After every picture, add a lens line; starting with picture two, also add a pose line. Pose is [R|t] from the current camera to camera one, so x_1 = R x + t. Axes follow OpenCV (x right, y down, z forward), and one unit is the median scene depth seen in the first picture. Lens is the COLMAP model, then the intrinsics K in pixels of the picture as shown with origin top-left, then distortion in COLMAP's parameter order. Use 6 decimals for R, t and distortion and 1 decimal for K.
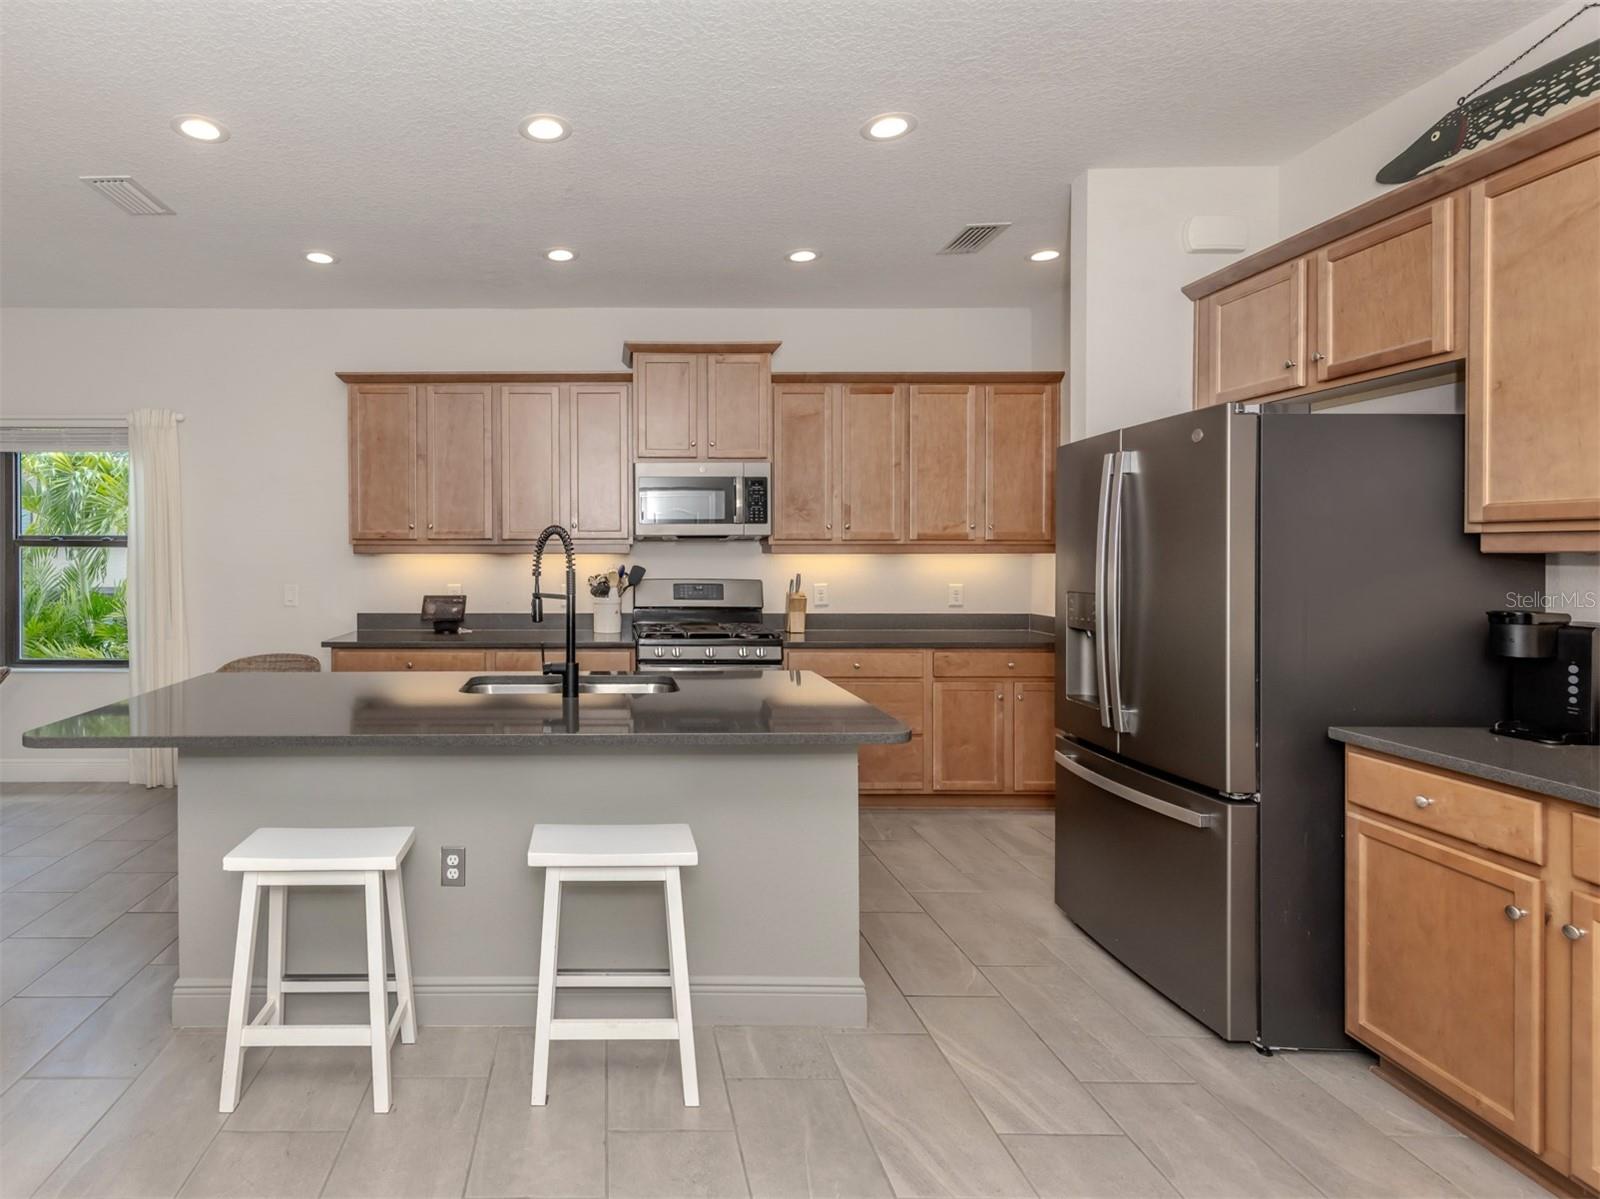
lens RADIAL K [[936.4, 0, 799.5], [0, 936.4, 559.2], [0, 0, 1]] dist [0.001721, -0.000107]
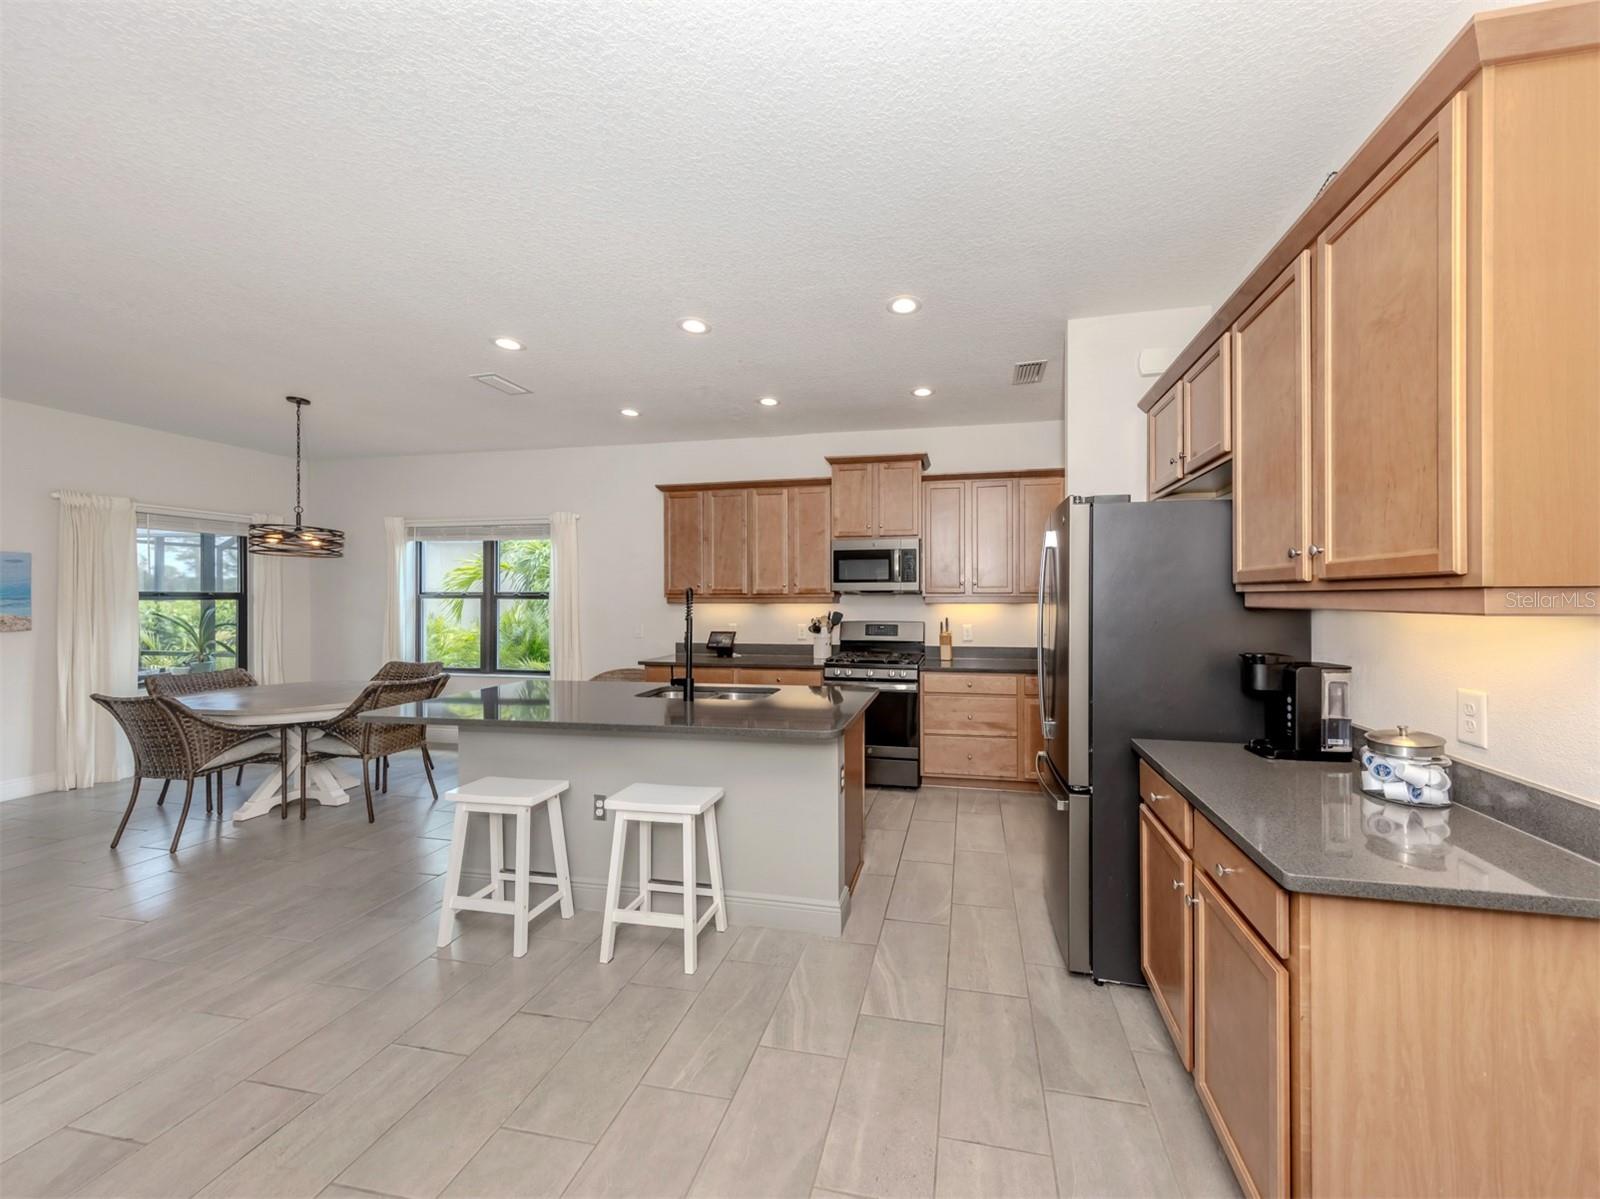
lens RADIAL K [[706.5, 0, 1021.8], [0, 706.5, 600.5], [0, 0, 1]] dist [0.000312, 0.000532]
pose [[0.978280, -0.001865, -0.207277, 0.326586], [0.001258, 0.999995, -0.003062, -0.006786], [0.207282, 0.002735, 0.978277, -0.002368]]
